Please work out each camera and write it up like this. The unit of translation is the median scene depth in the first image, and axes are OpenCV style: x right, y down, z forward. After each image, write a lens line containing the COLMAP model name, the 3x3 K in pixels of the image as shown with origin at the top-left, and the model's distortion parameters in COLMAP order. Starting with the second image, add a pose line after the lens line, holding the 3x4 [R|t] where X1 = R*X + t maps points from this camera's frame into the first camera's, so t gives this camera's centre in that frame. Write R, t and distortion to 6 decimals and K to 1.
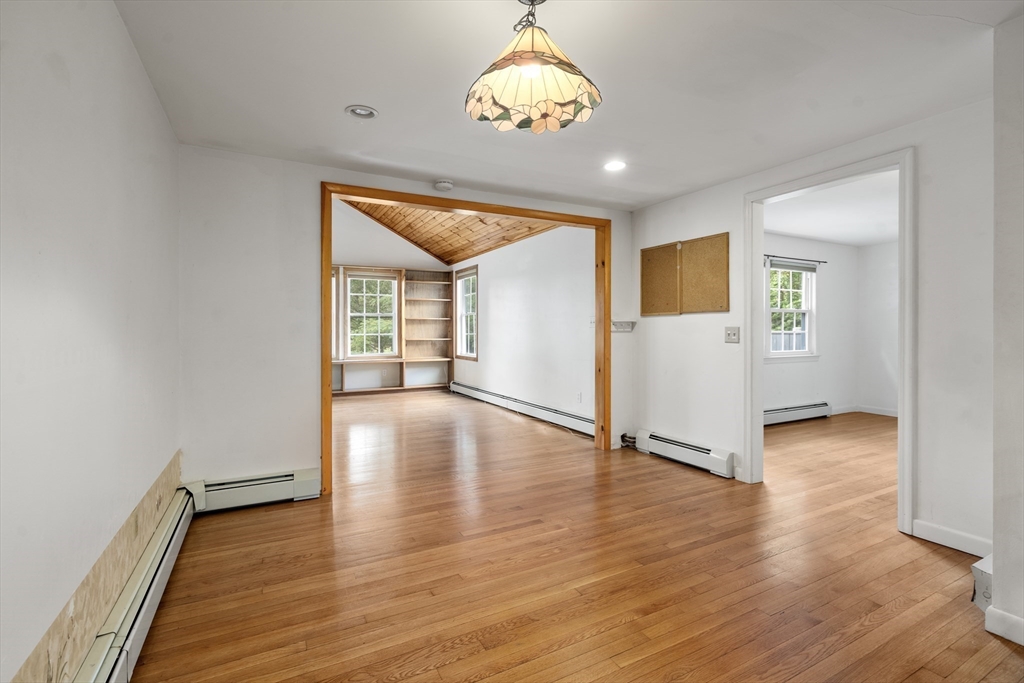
lens RADIAL K [[469.6, 0, 514.0], [0, 469.6, 334.8], [0, 0, 1]] dist [0.001895, 0.000976]
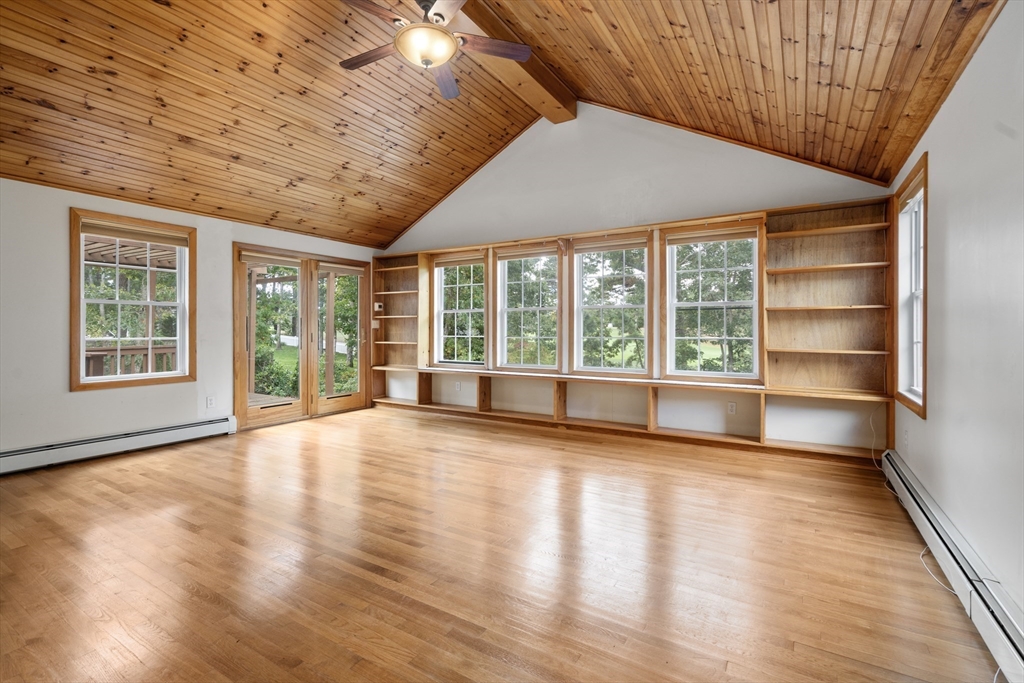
lens RADIAL K [[469.6, 0, 508.3], [0, 469.6, 328.3], [0, 0, 1]] dist [0.001895, 0.000976]
pose [[0.496278, -0.001362, -0.868162, 0.070478], [-0.014618, 0.999844, -0.009925, -0.004272], [0.868040, 0.017616, 0.496181, 0.495488]]
